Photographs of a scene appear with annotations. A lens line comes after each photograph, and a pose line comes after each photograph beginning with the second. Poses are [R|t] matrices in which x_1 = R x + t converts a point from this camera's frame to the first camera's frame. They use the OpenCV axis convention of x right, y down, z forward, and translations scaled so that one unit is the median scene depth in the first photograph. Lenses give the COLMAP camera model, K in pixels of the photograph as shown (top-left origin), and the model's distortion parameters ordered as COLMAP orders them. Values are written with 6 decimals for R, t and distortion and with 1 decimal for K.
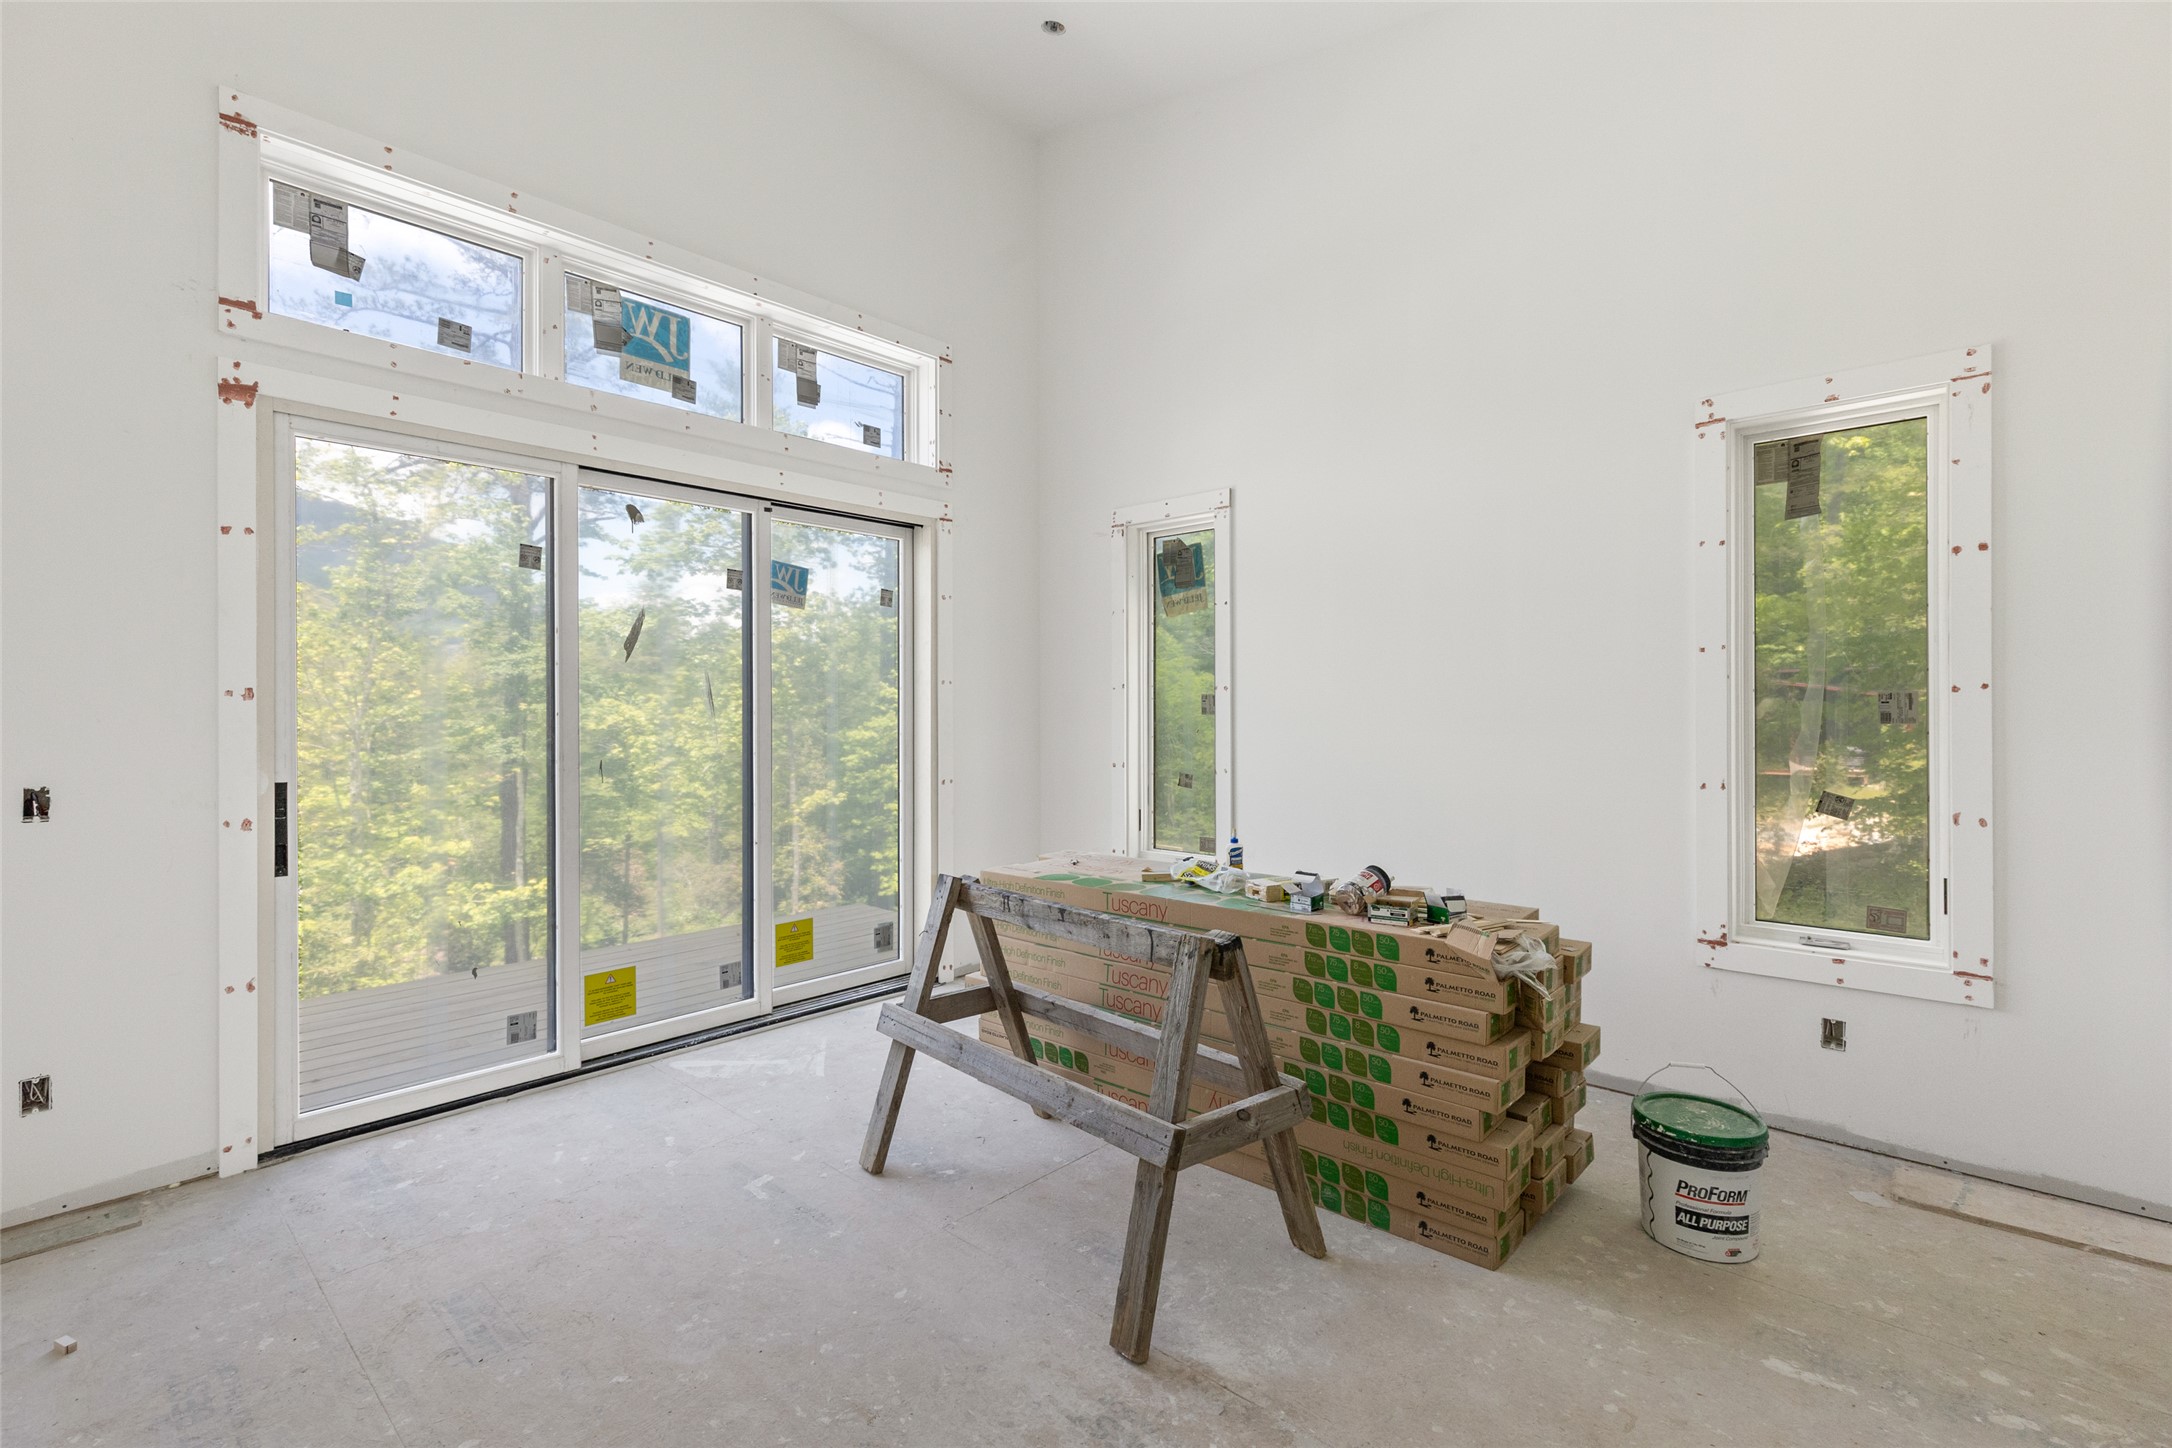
lens RADIAL K [[943.1, 0, 1082.5], [0, 943.1, 704.7], [0, 0, 1]] dist [-0.000359, 0.000049]
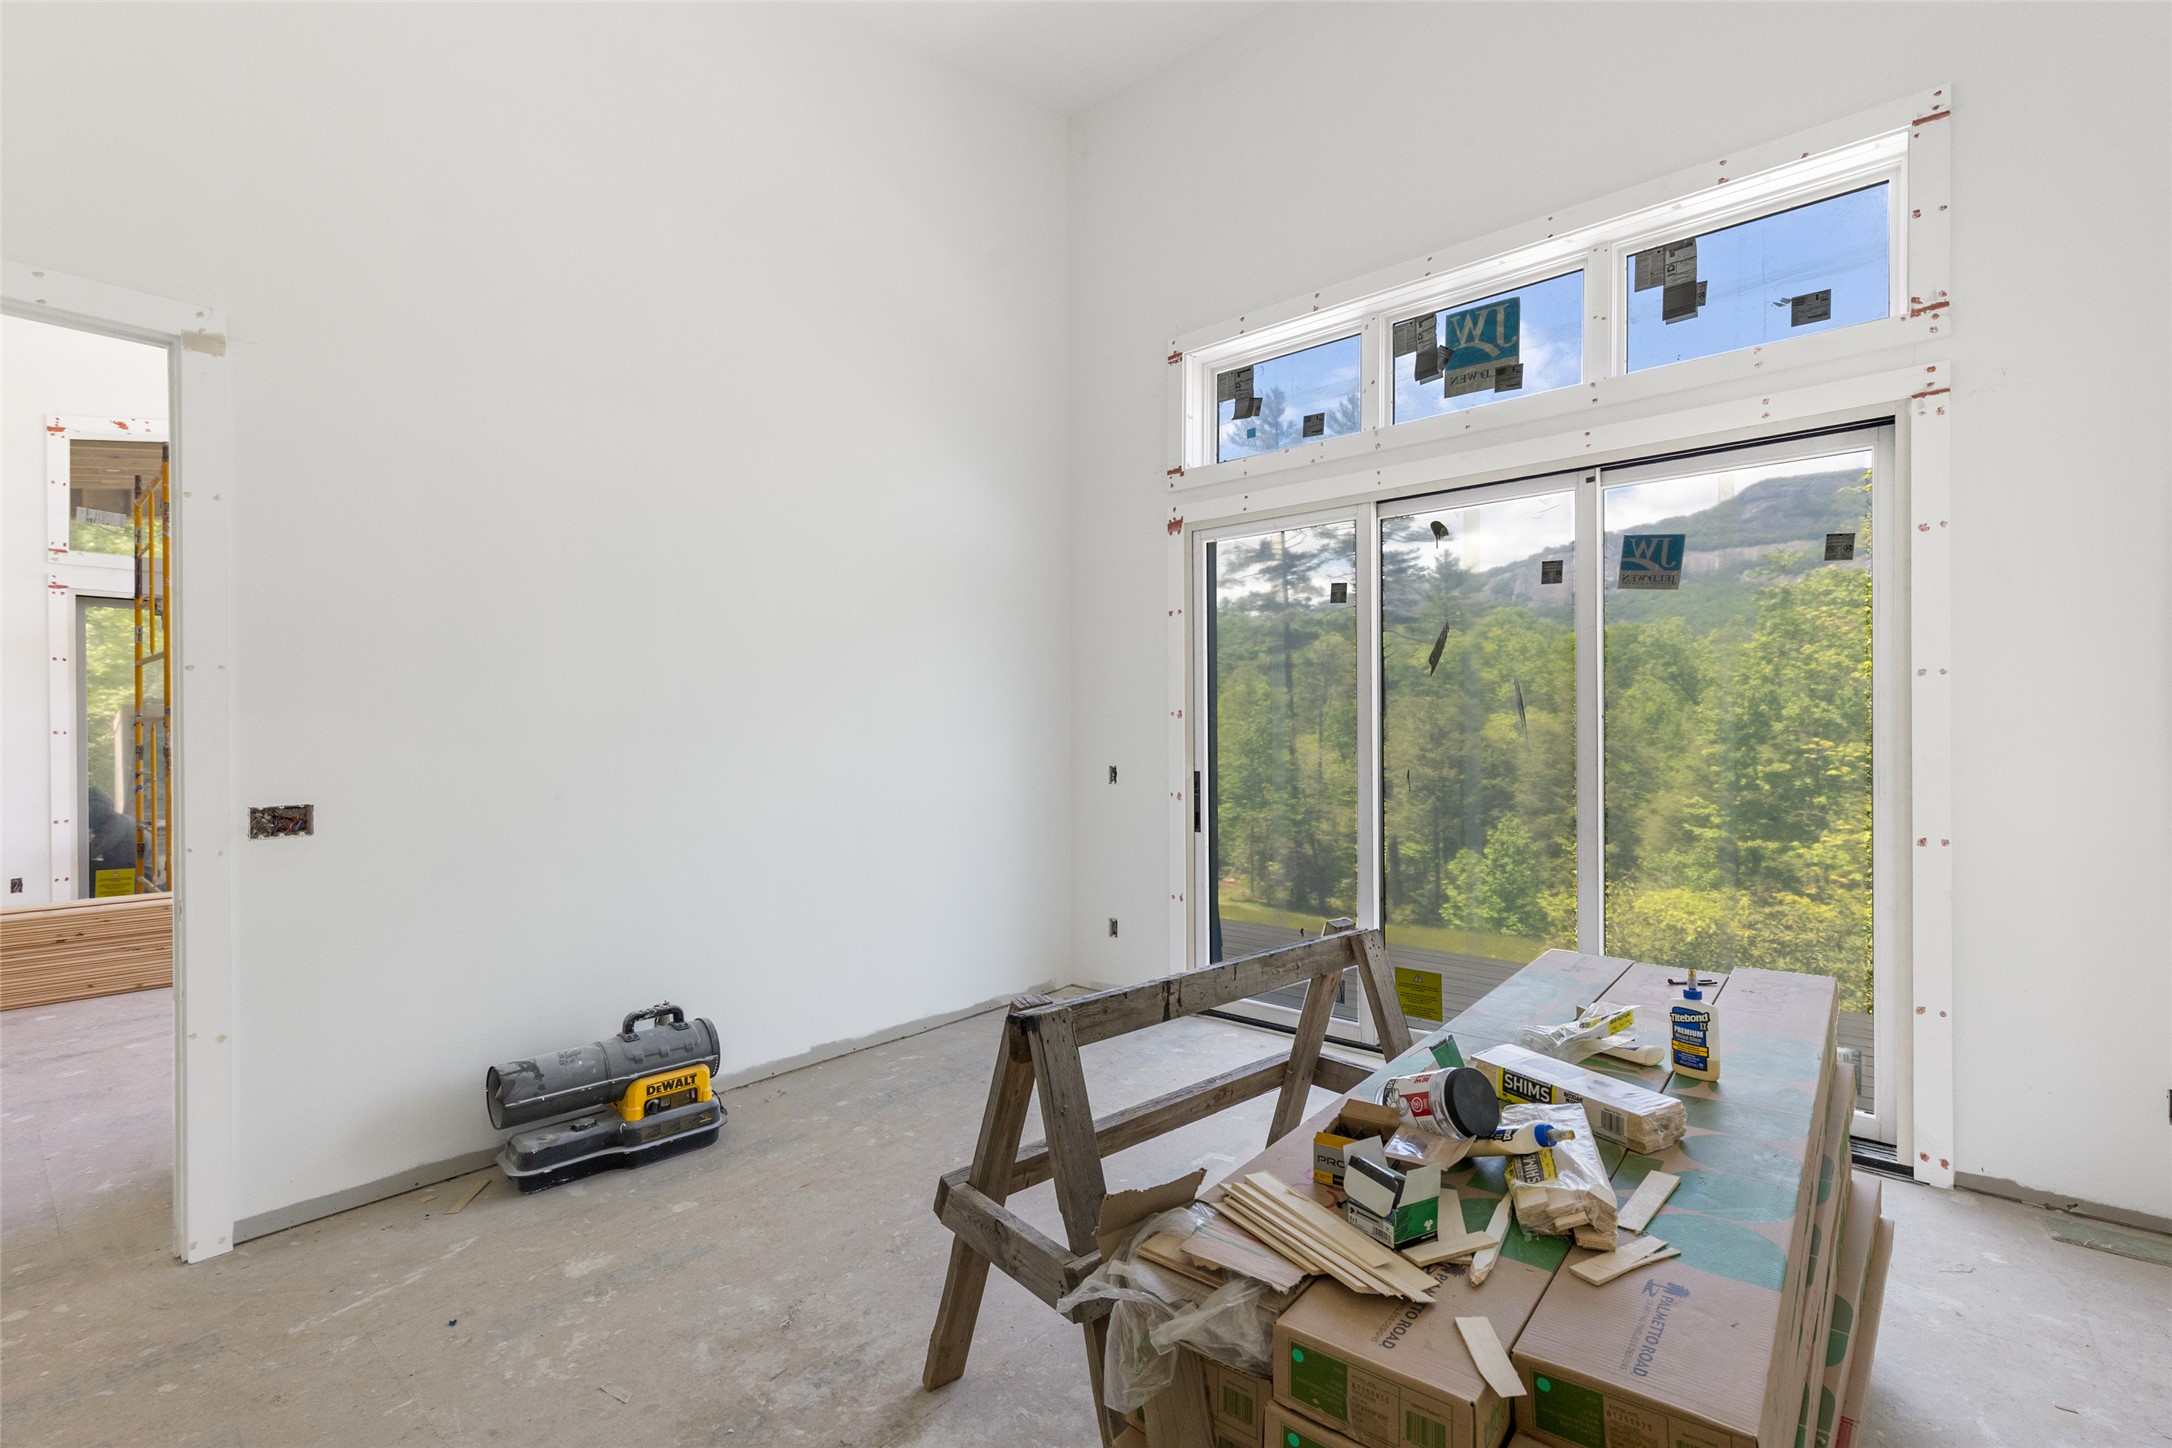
lens RADIAL K [[953.3, 0, 1079.7], [0, 953.3, 731.1], [0, 0, 1]] dist [0.001396, 0.000038]
pose [[0.046852, 0.003928, -0.998894, 0.518009], [0.010518, 0.999935, 0.004425, 0.005892], [0.998846, -0.010714, 0.046808, 0.547748]]
